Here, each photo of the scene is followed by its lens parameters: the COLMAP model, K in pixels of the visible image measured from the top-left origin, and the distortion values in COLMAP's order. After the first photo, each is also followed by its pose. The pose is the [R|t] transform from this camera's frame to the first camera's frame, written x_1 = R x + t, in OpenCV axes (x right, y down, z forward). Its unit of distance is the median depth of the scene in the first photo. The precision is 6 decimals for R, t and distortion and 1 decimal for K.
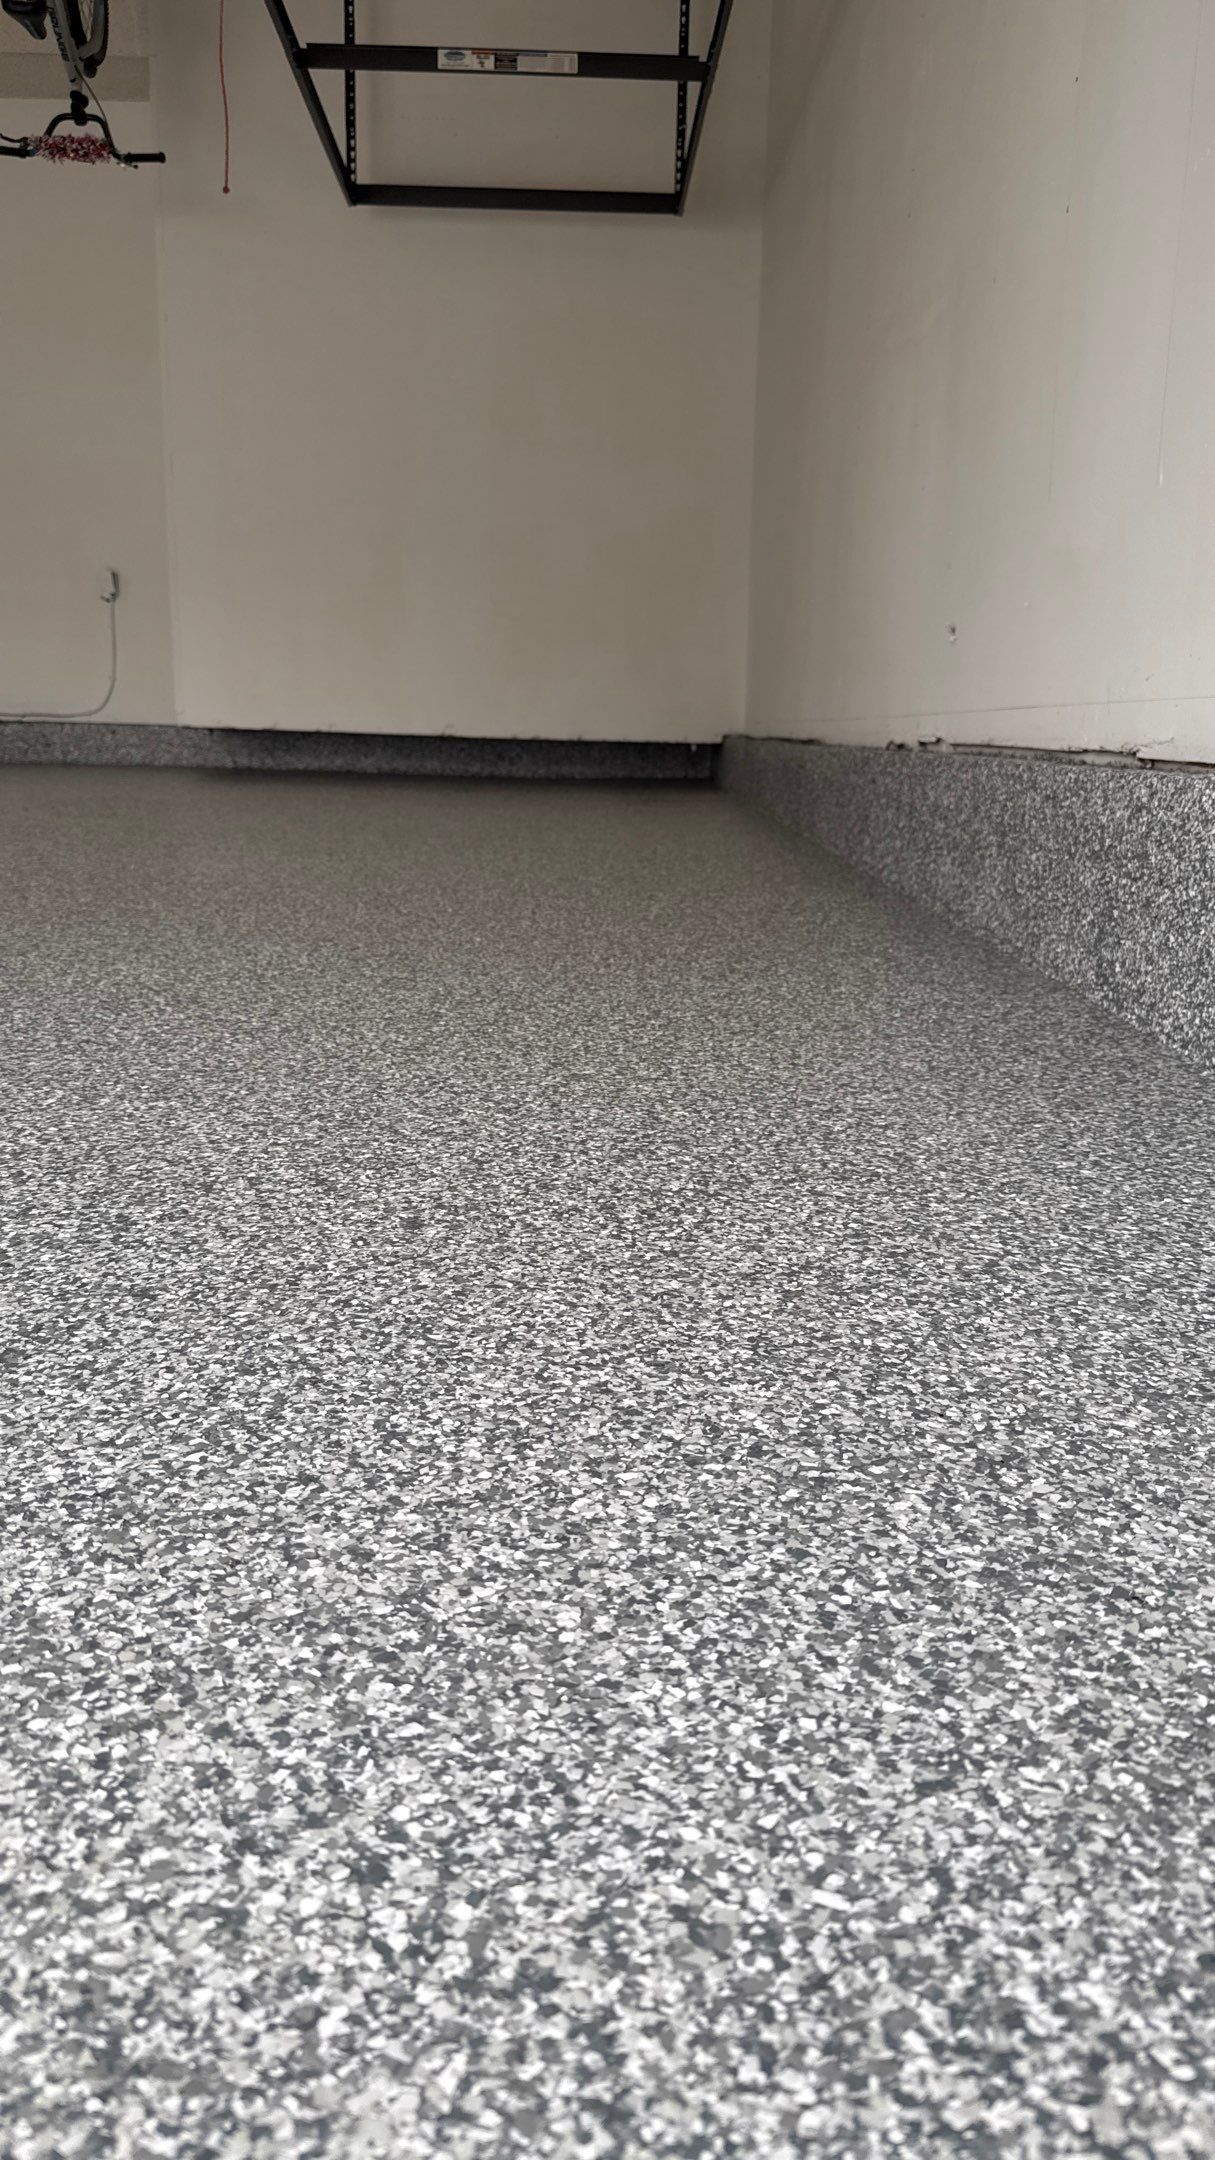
lens RADIAL K [[1537.1, 0, 607.5], [0, 1537.1, 1080.0], [0, 0, 1]] dist [0.061068, -0.078505]
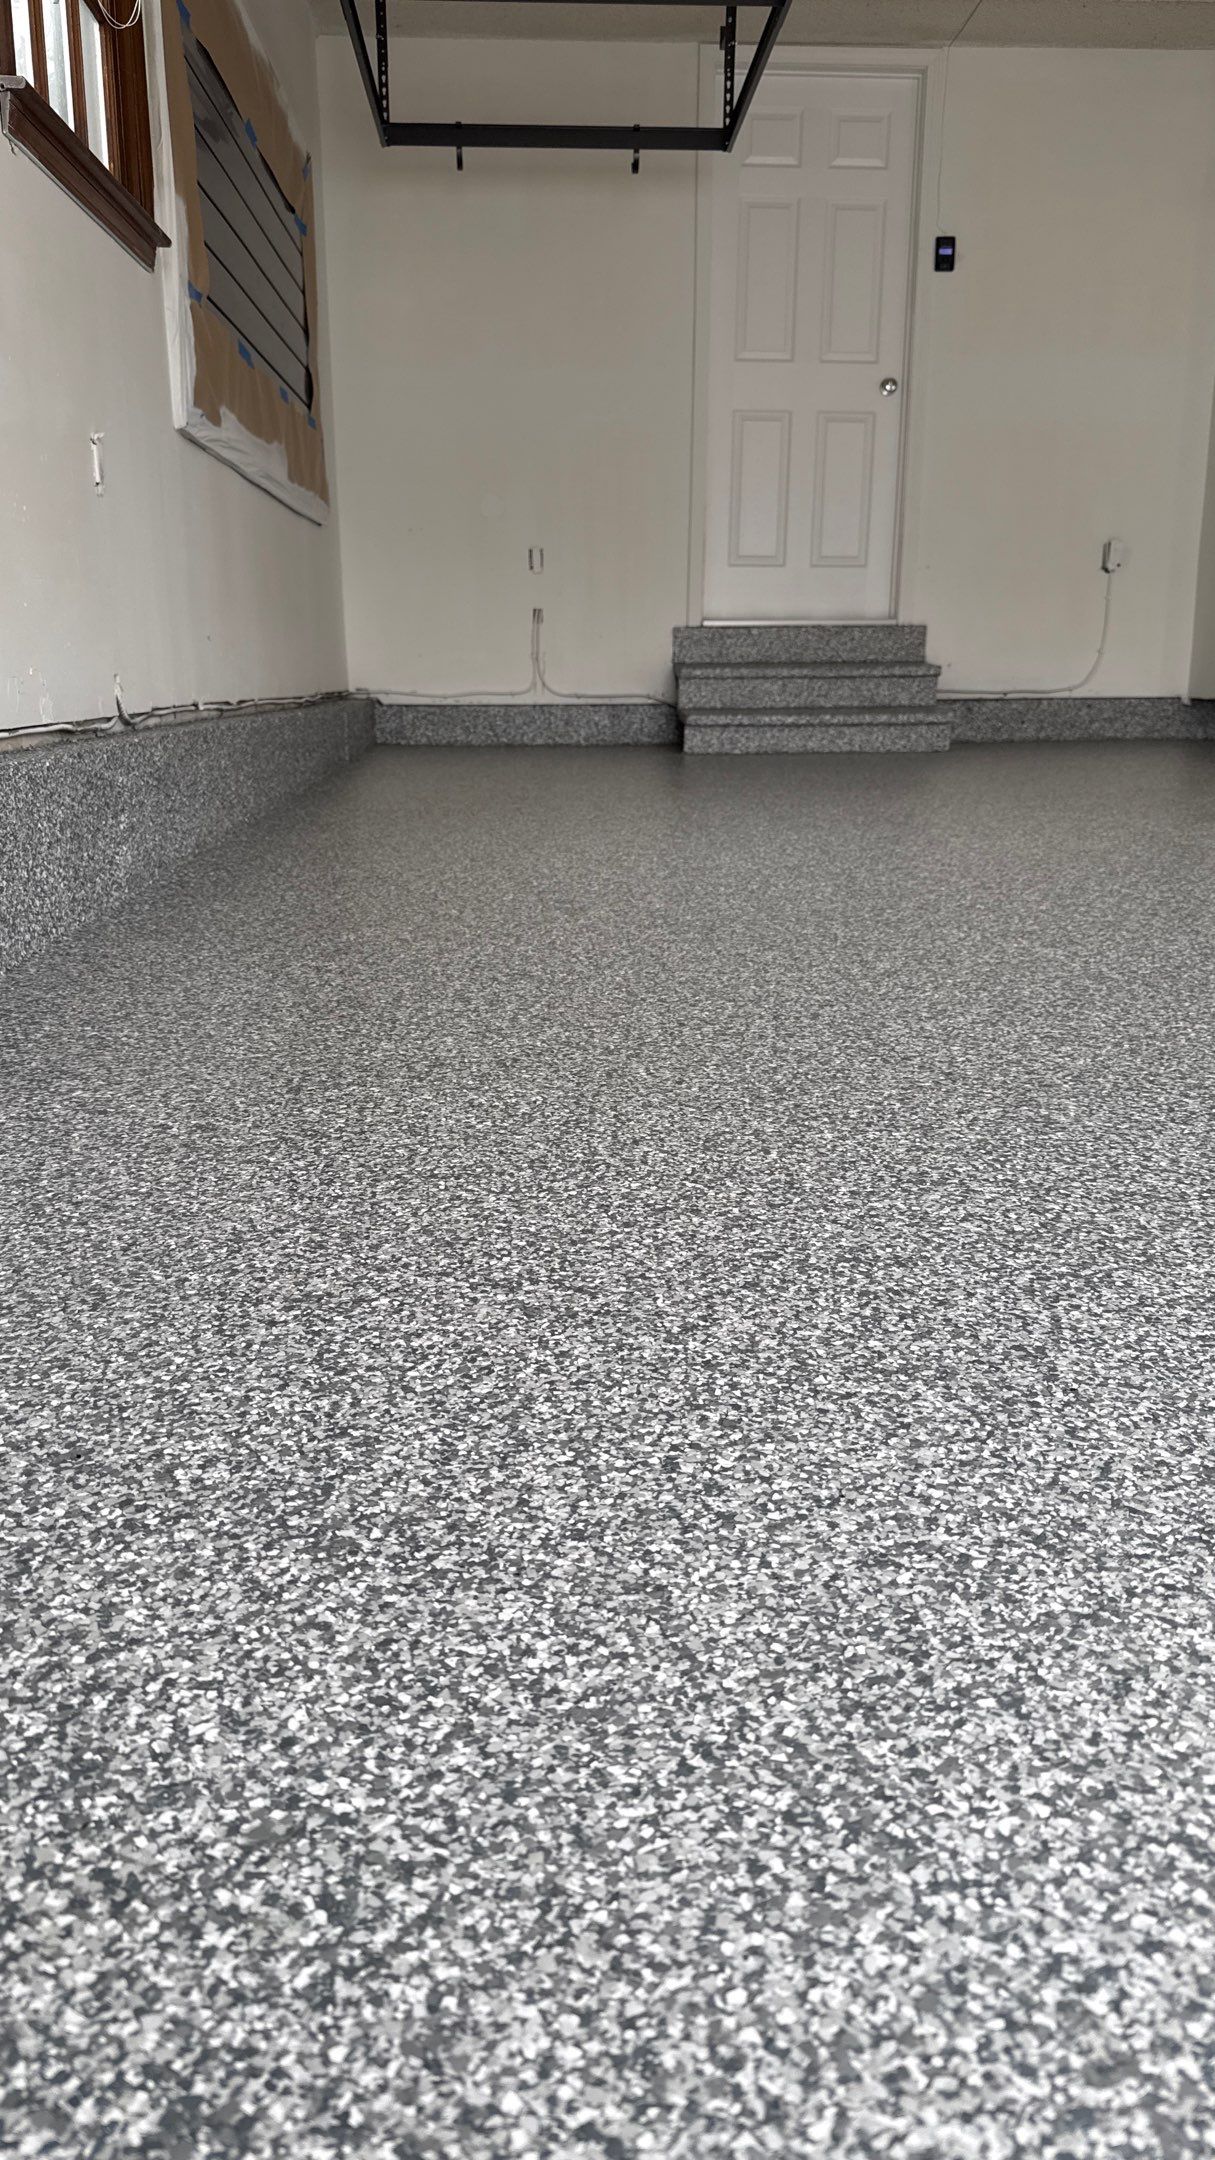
lens RADIAL K [[1537.1, 0, 607.5], [0, 1537.1, 1080.0], [0, 0, 1]] dist [0.061068, -0.078505]
pose [[0.997690, -0.044818, 0.051049, -0.680974], [0.043177, 0.998529, 0.032809, -0.033665], [-0.052444, -0.030529, 0.998157, 0.029486]]
